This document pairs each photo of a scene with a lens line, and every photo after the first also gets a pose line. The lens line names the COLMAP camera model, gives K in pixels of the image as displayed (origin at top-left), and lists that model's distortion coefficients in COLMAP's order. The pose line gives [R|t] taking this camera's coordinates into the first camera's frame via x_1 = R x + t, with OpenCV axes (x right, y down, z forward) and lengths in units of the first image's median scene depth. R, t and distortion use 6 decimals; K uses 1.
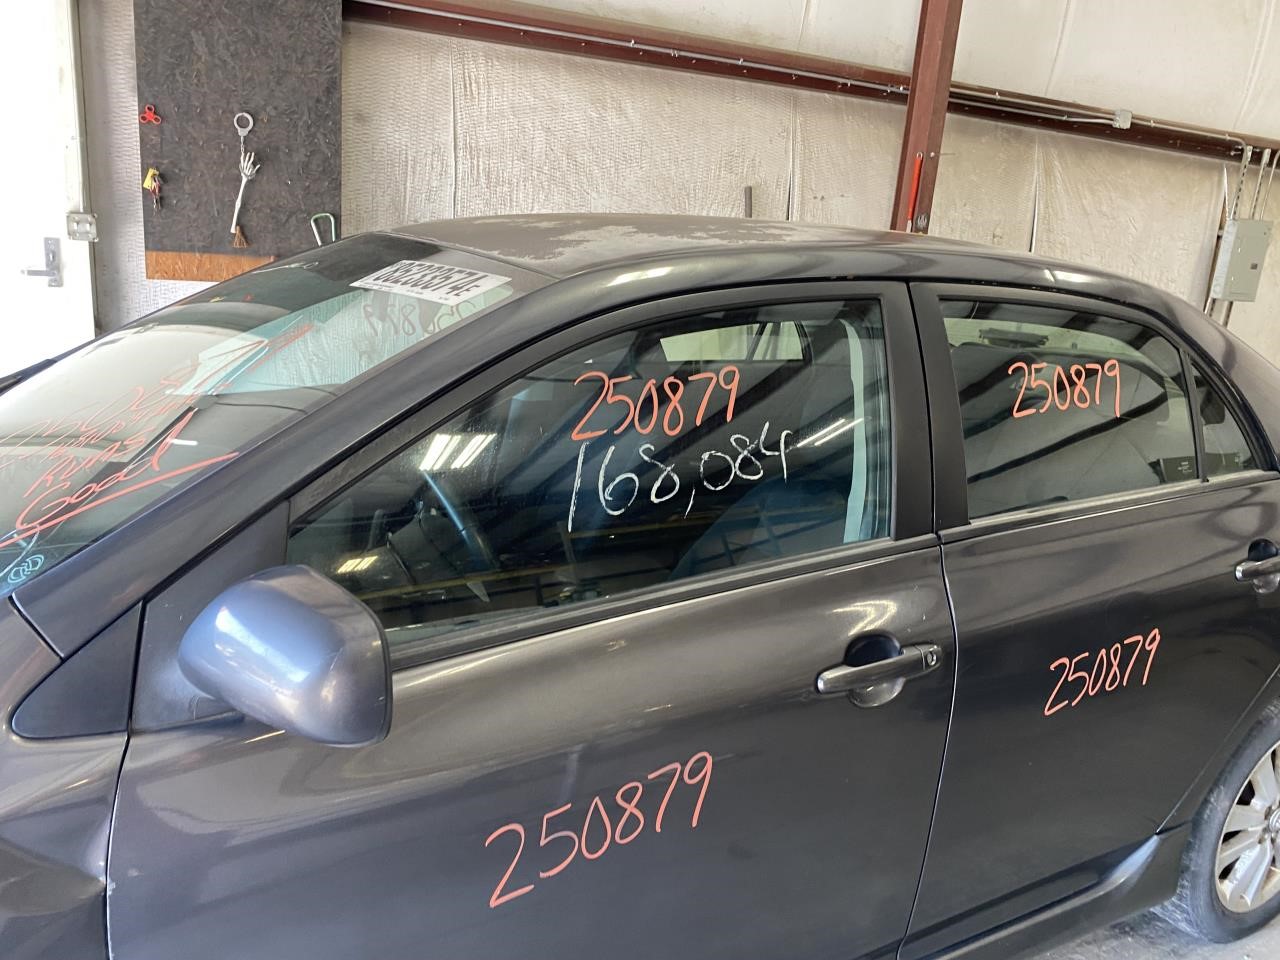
lens RADIAL K [[975.4, 0, 672.3], [0, 975.4, 475.5], [0, 0, 1]] dist [-0.000666, 0.006805]
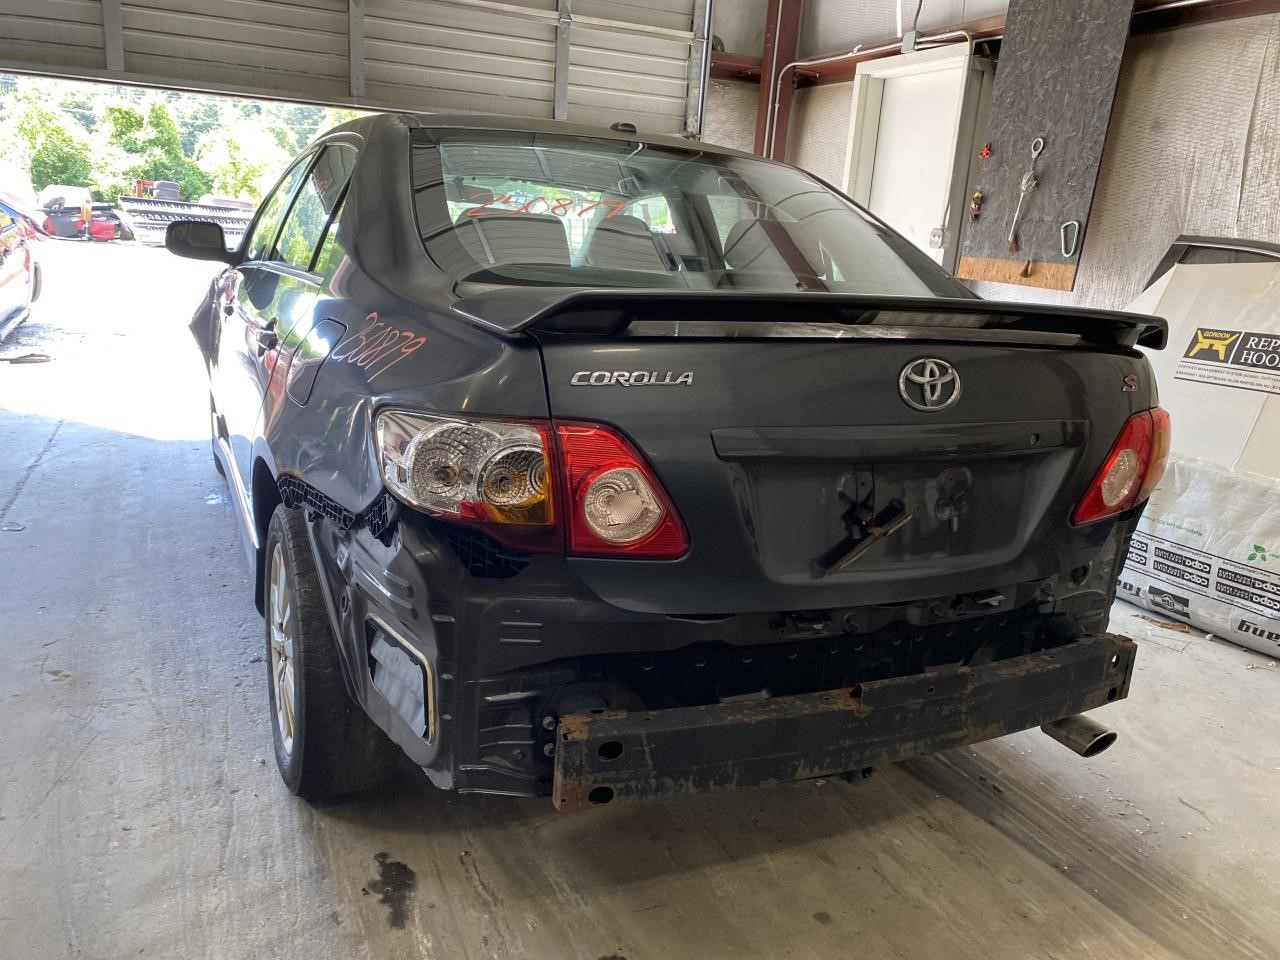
lens RADIAL K [[996.6, 0, 637.3], [0, 996.6, 468.4], [0, 0, 1]] dist [0.014295, -0.005908]
pose [[-0.068559, 0.157768, -0.985093, 0.815328], [-0.326820, 0.929379, 0.171591, -0.052036], [0.942597, 0.333712, -0.012155, 0.680569]]
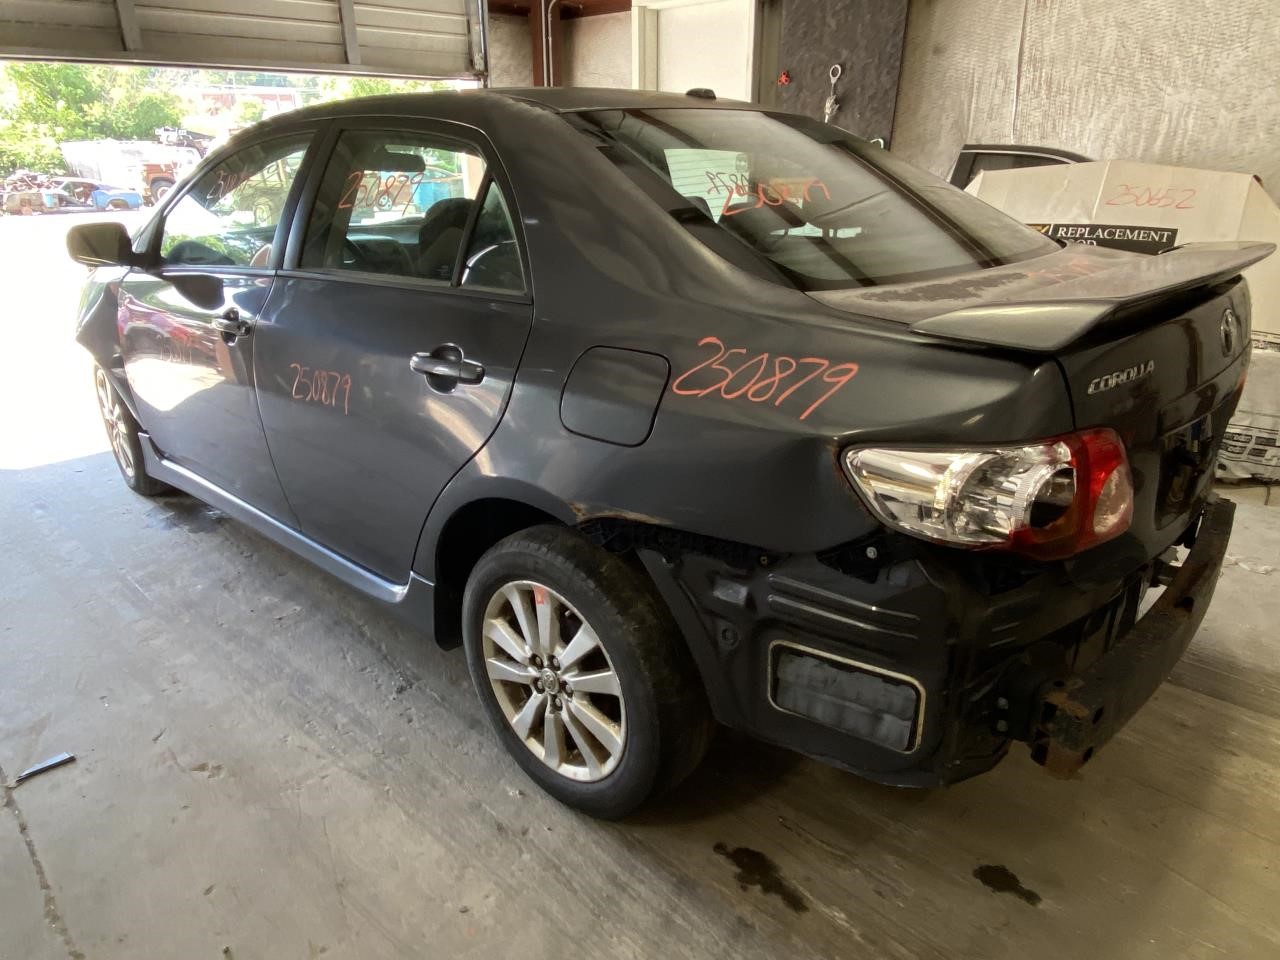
lens RADIAL K [[852.9, 0, 632.4], [0, 852.9, 489.3], [0, 0, 1]] dist [0.027750, -0.028435]
pose [[0.294912, 0.278647, -0.913993, 0.709827], [-0.215855, 0.951237, 0.220353, -0.013834], [0.930824, 0.132305, 0.340679, 0.402978]]
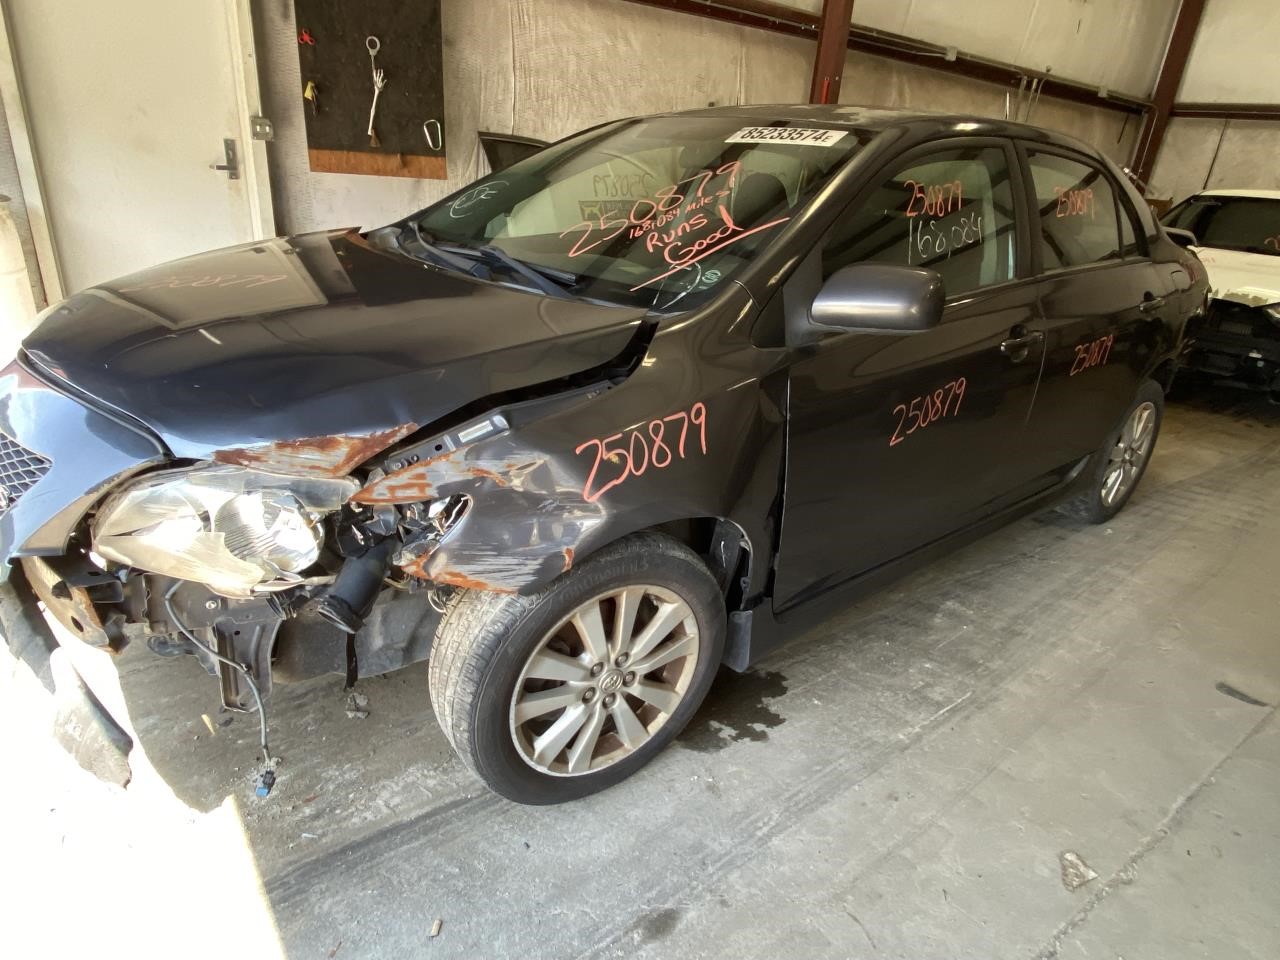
lens RADIAL K [[756.5, 0, 666.9], [0, 756.5, 487.1], [0, 0, 1]] dist [0.001663, -0.002151]
pose [[0.983542, -0.078472, 0.162746, -0.259862], [0.049967, 0.983763, 0.172375, 0.063599], [-0.173631, -0.161406, 0.971494, -0.140047]]
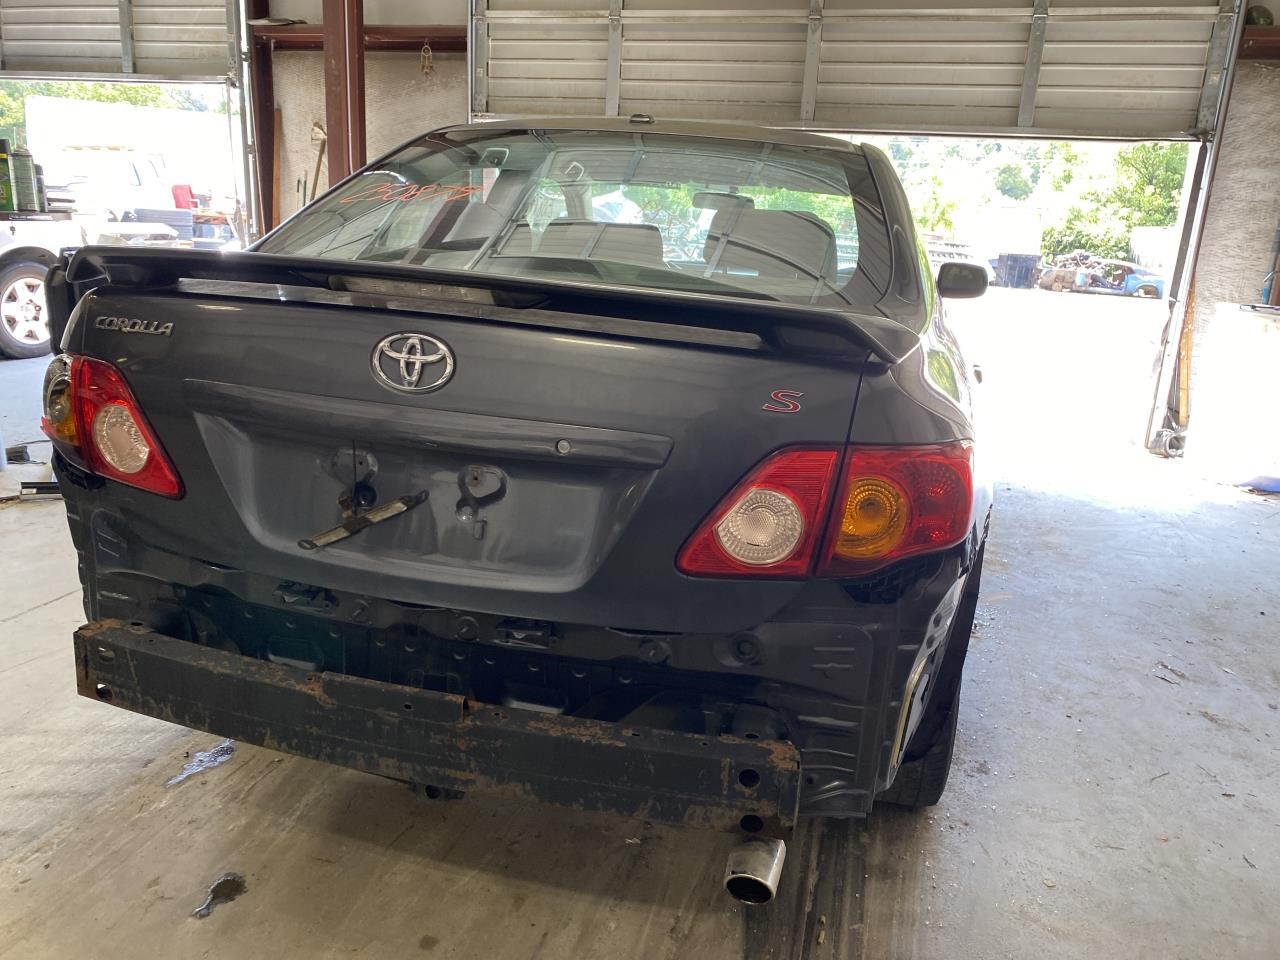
lens RADIAL K [[984.7, 0, 638.6], [0, 984.7, 457.7], [0, 0, 1]] dist [0.019538, -0.005041]
pose [[-0.691111, 0.059846, -0.720266, 0.612523], [-0.291039, 0.889152, 0.353137, -0.169538], [0.661560, 0.453682, -0.597085, 1.050390]]
